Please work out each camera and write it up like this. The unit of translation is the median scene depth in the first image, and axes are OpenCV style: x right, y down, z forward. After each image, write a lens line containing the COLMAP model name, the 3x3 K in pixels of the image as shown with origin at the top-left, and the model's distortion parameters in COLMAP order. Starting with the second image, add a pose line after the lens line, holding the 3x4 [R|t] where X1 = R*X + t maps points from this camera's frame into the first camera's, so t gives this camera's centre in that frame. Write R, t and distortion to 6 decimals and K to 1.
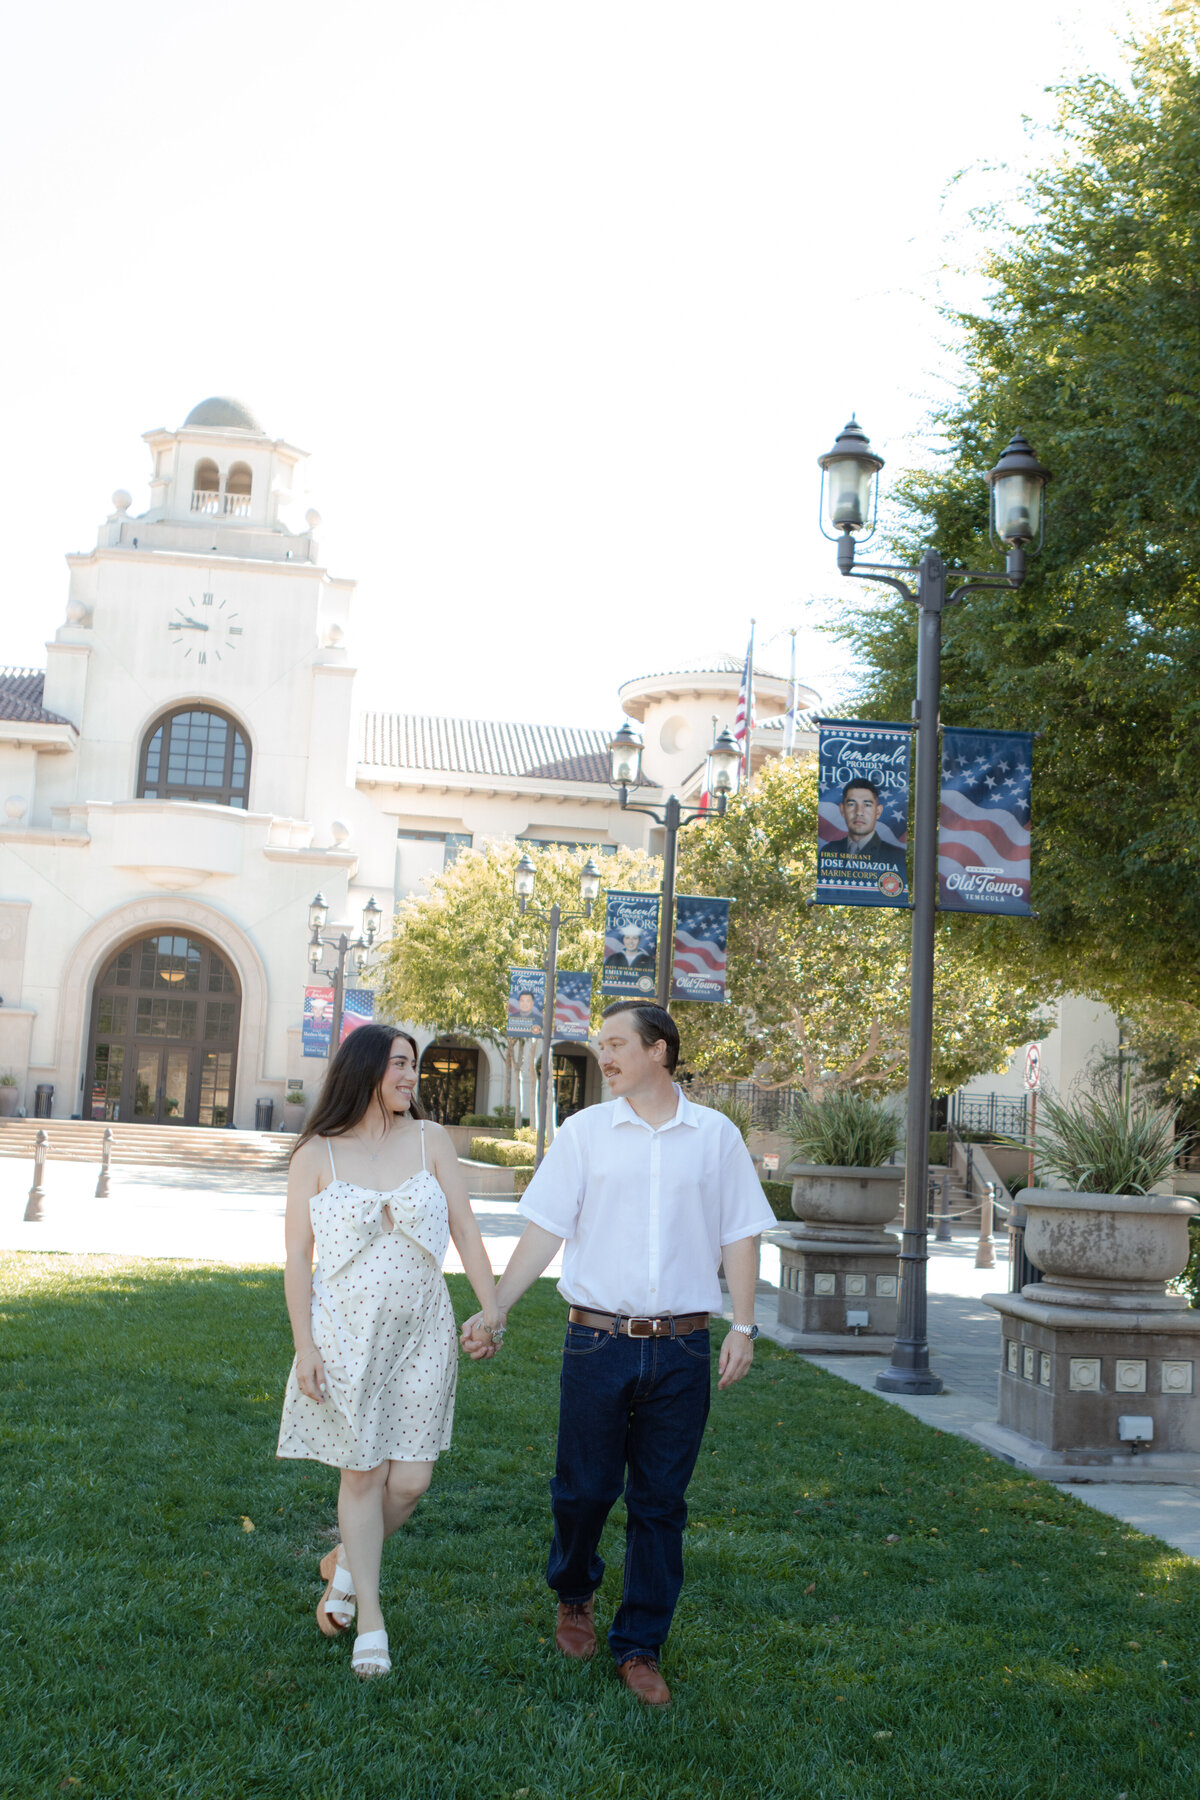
lens RADIAL K [[1952.1, 0, 588.0], [0, 1952.1, 904.4], [0, 0, 1]] dist [-0.004020, 0.000864]
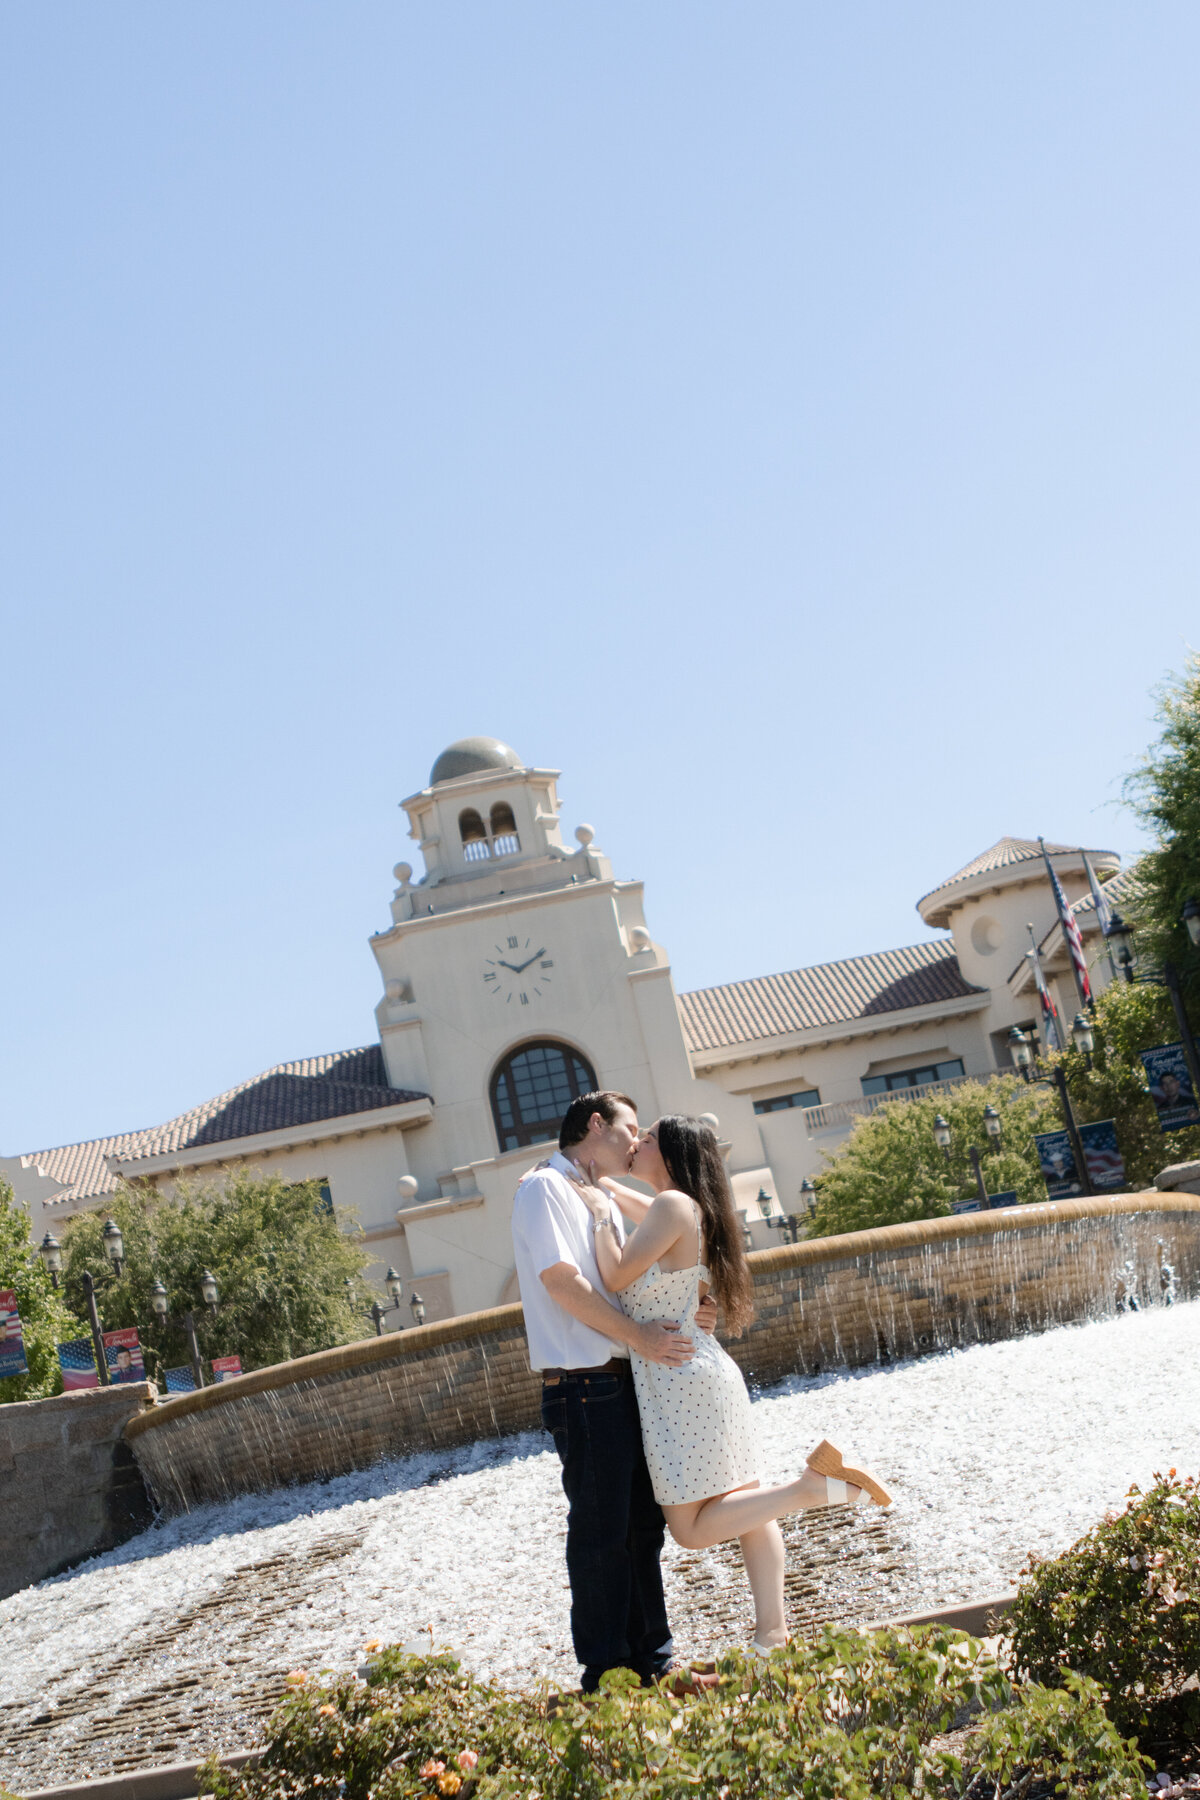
lens RADIAL K [[2330.9, 0, 606.8], [0, 2330.9, 937.6], [0, 0, 1]] dist [-0.015798, 0.067385]
pose [[0.953262, -0.283796, -0.103694, -0.020865], [0.272911, 0.956006, -0.107572, -0.014029], [0.129660, 0.074245, 0.988775, -0.241796]]
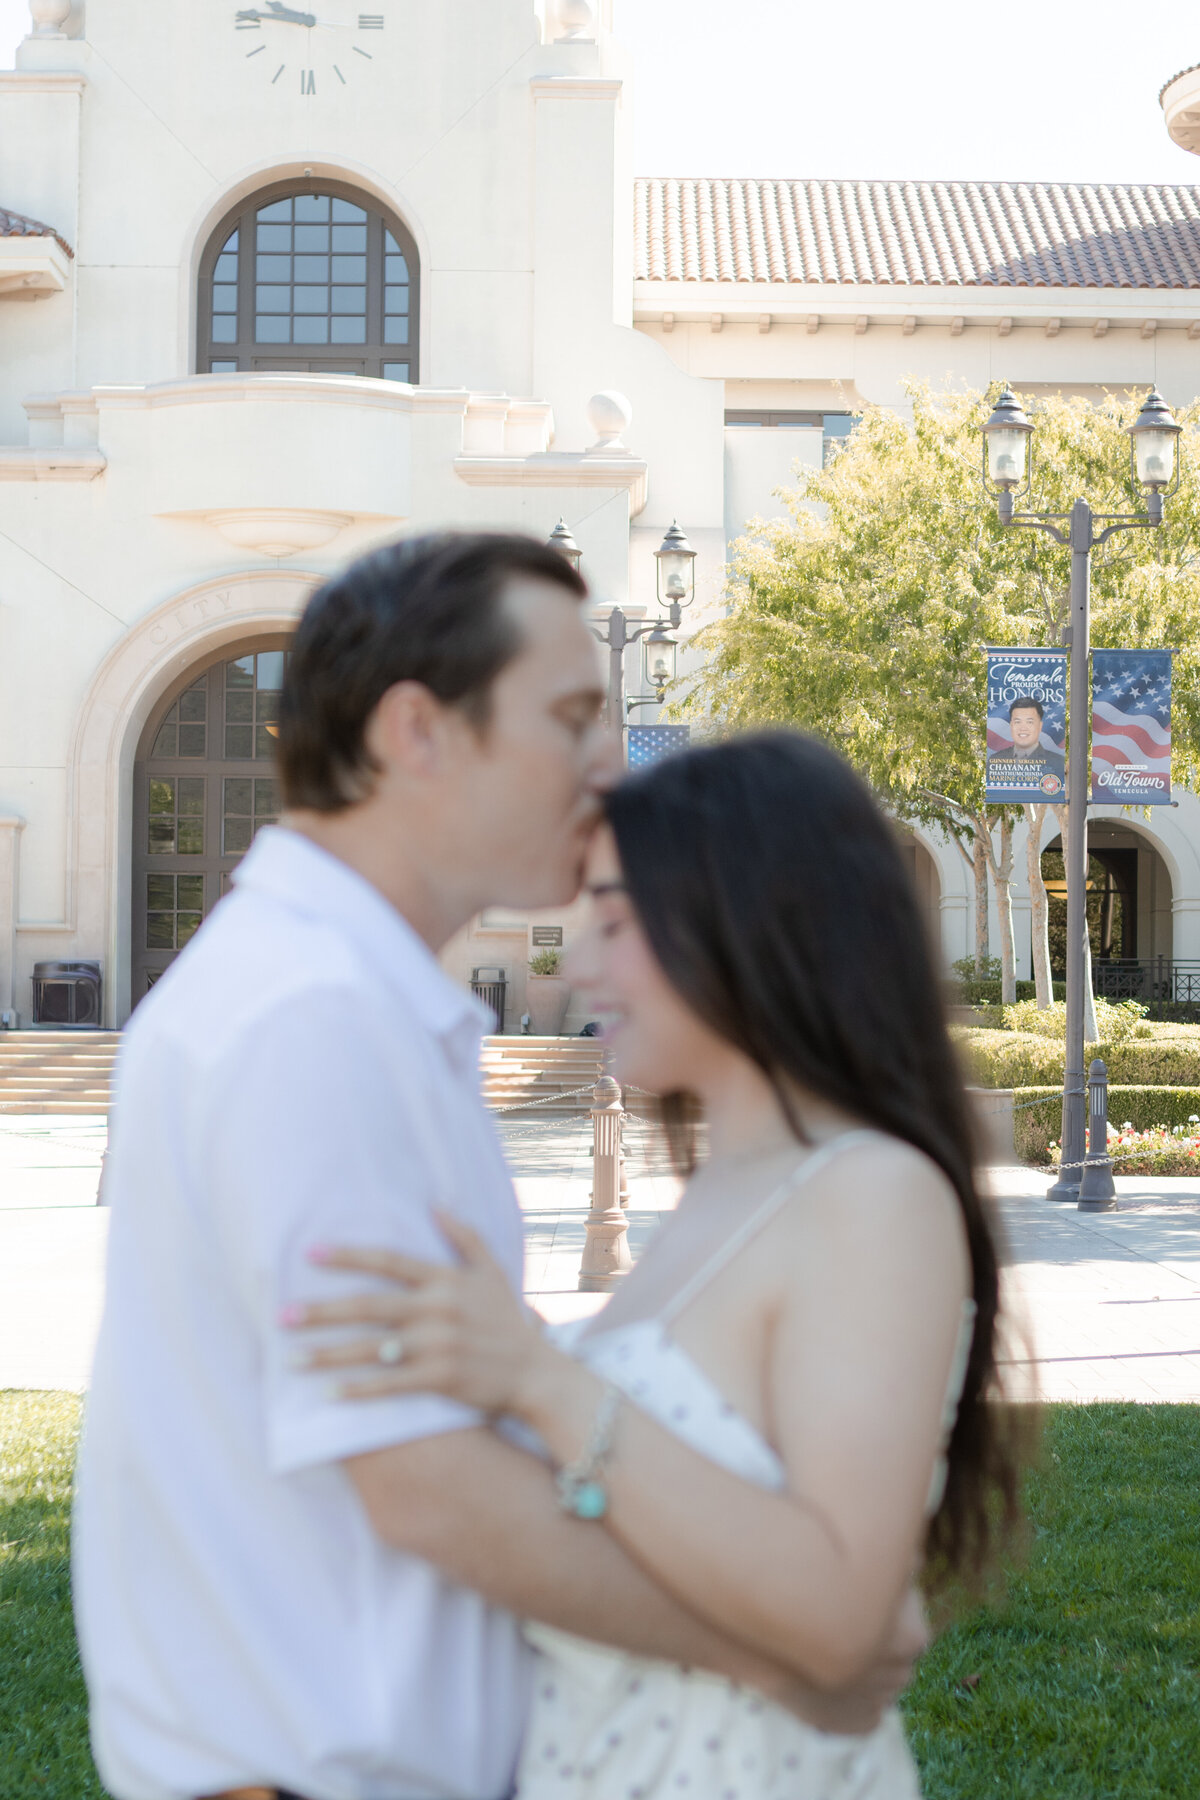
lens RADIAL K [[3763.5, 0, 718.3], [0, 3763.5, 862.9], [0, 0, 1]] dist [0.011157, 0.133710]
pose [[0.992979, -0.052289, -0.106103, -0.005277], [0.060294, 0.995456, 0.073698, 0.006235], [0.101768, -0.079578, 0.991620, 0.061671]]
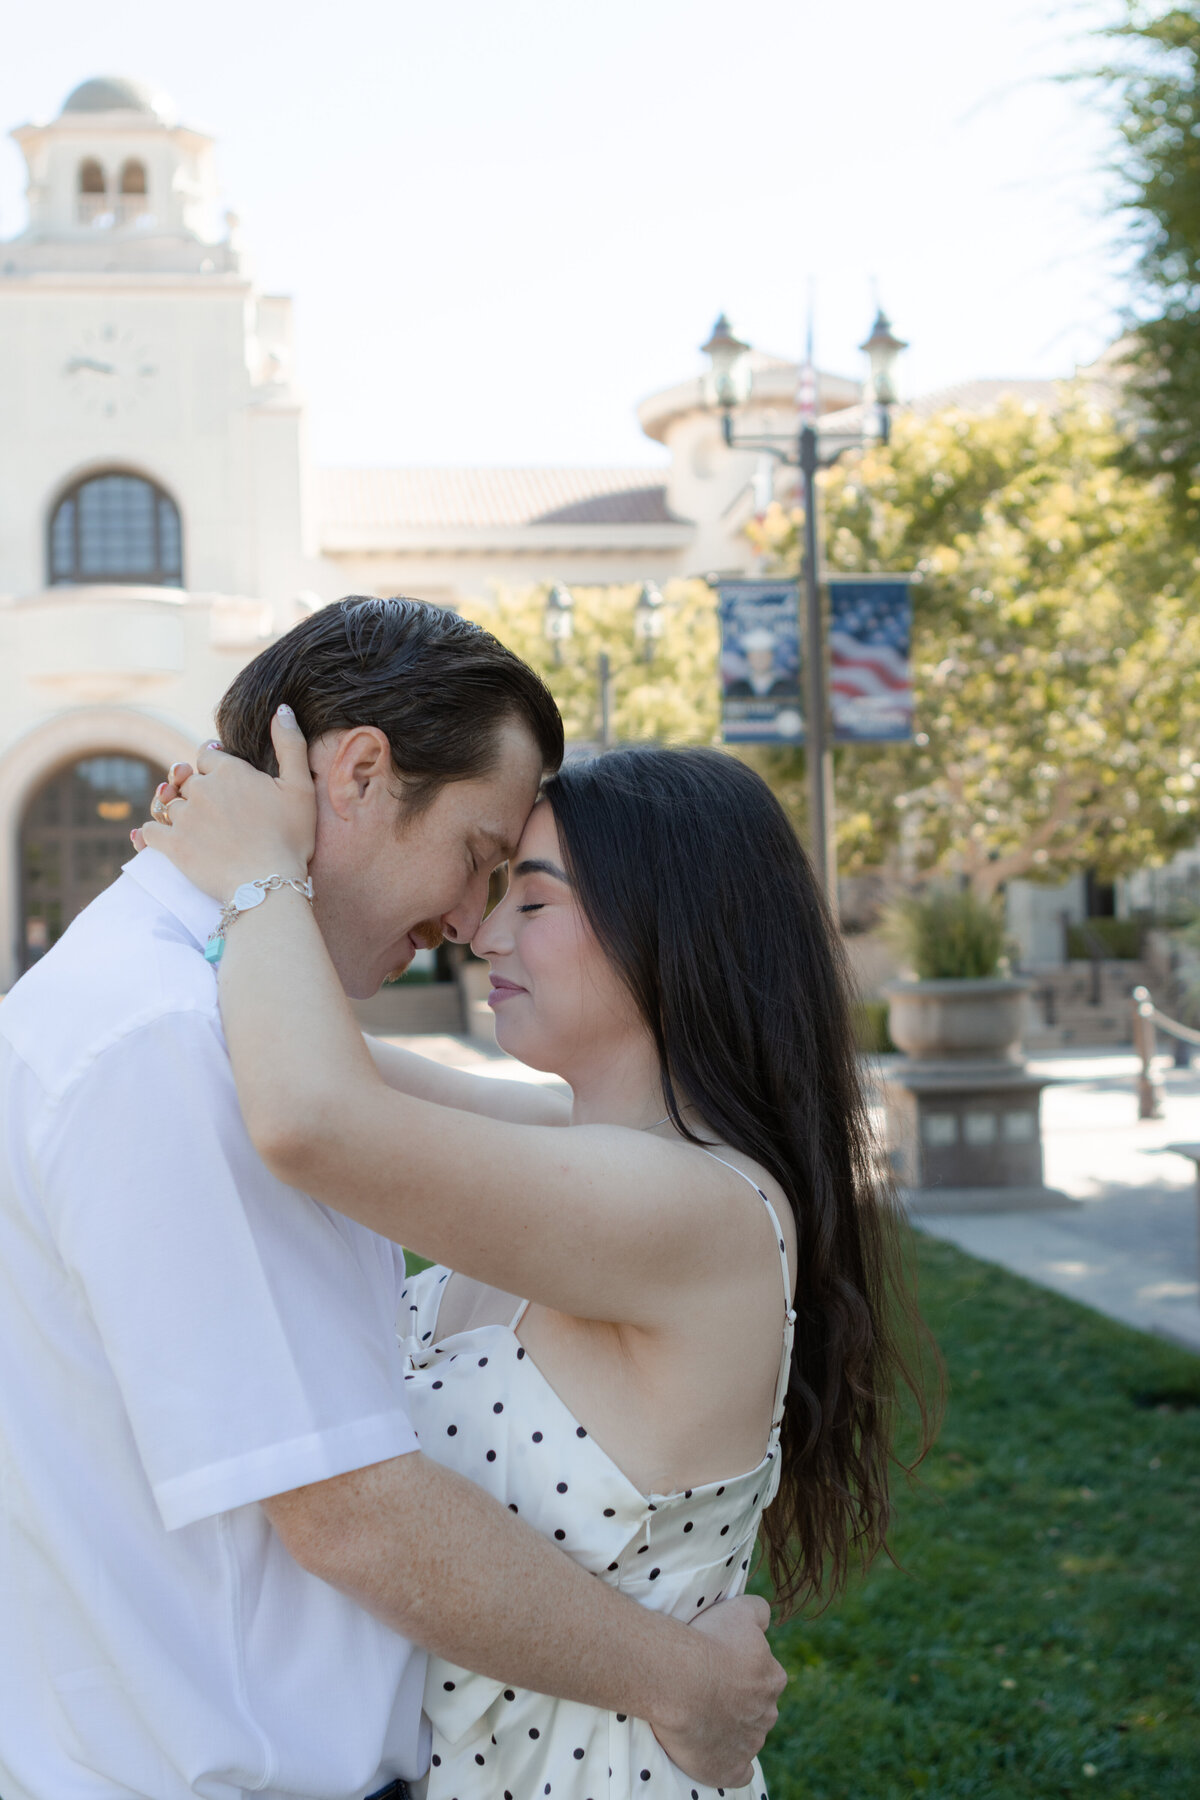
lens RADIAL K [[2262.1, 0, 600.0], [0, 2262.1, 900.0], [0, 0, 1]] dist [-0.007817, 0.035383]
pose [[0.996187, -0.086722, -0.009562, -0.007973], [0.087232, 0.992063, 0.090562, 0.007072], [0.001633, -0.091051, 0.995845, 0.072019]]
